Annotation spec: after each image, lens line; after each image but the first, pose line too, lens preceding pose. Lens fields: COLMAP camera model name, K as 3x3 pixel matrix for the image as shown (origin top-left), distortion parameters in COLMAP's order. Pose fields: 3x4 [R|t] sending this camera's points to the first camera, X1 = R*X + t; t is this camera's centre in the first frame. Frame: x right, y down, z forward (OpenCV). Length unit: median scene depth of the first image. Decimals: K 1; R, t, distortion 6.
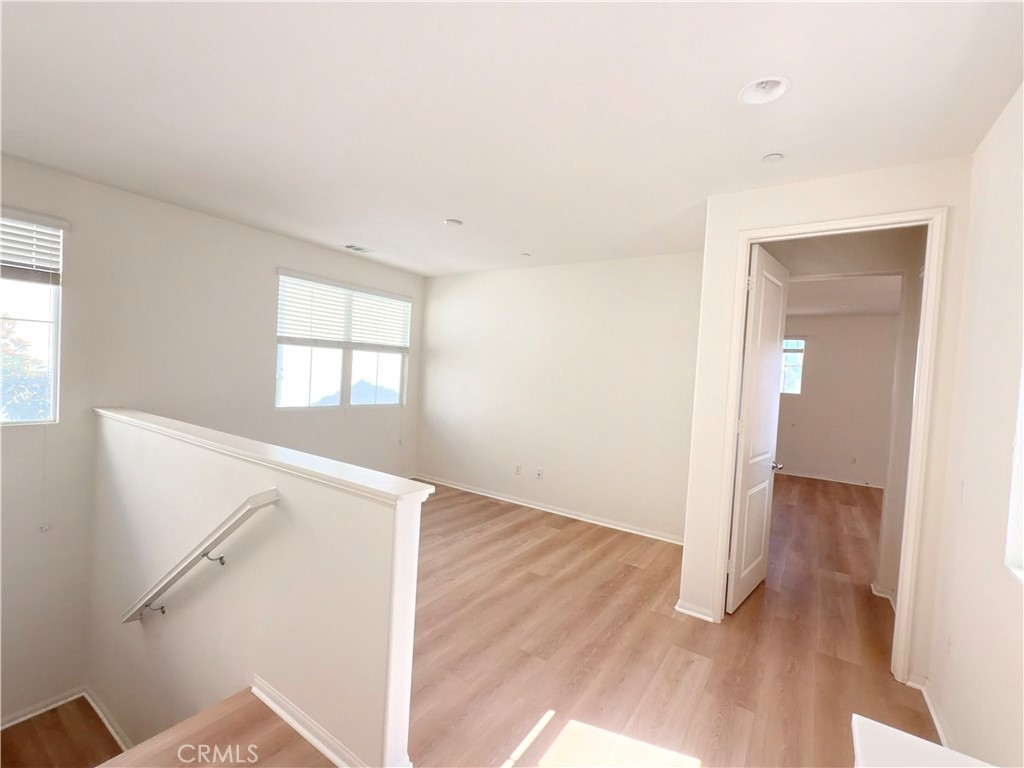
lens RADIAL K [[446.4, 0, 512.0], [0, 446.4, 384.0], [0, 0, 1]] dist [-0.000738, 0.000128]
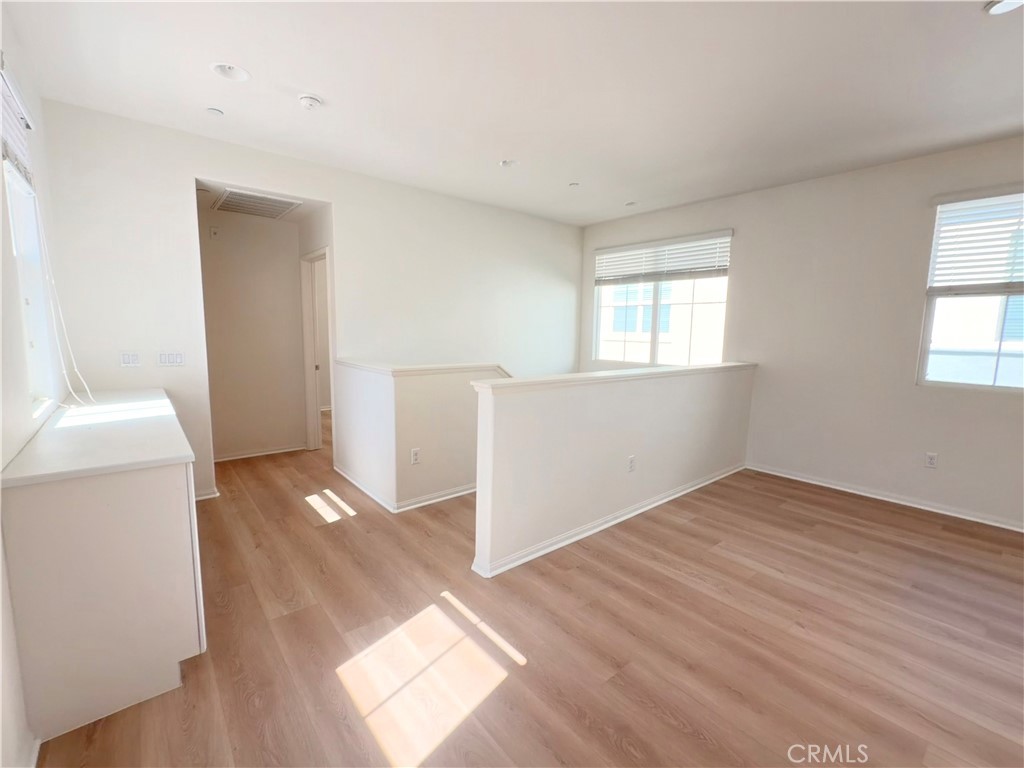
lens RADIAL K [[446.4, 0, 512.0], [0, 446.4, 384.0], [0, 0, 1]] dist [-0.000738, 0.000128]
pose [[-0.276043, 0.054105, -0.959621, 0.611118], [-0.062714, 0.995273, 0.074155, 0.067735], [0.959097, 0.080651, -0.271345, 0.772965]]
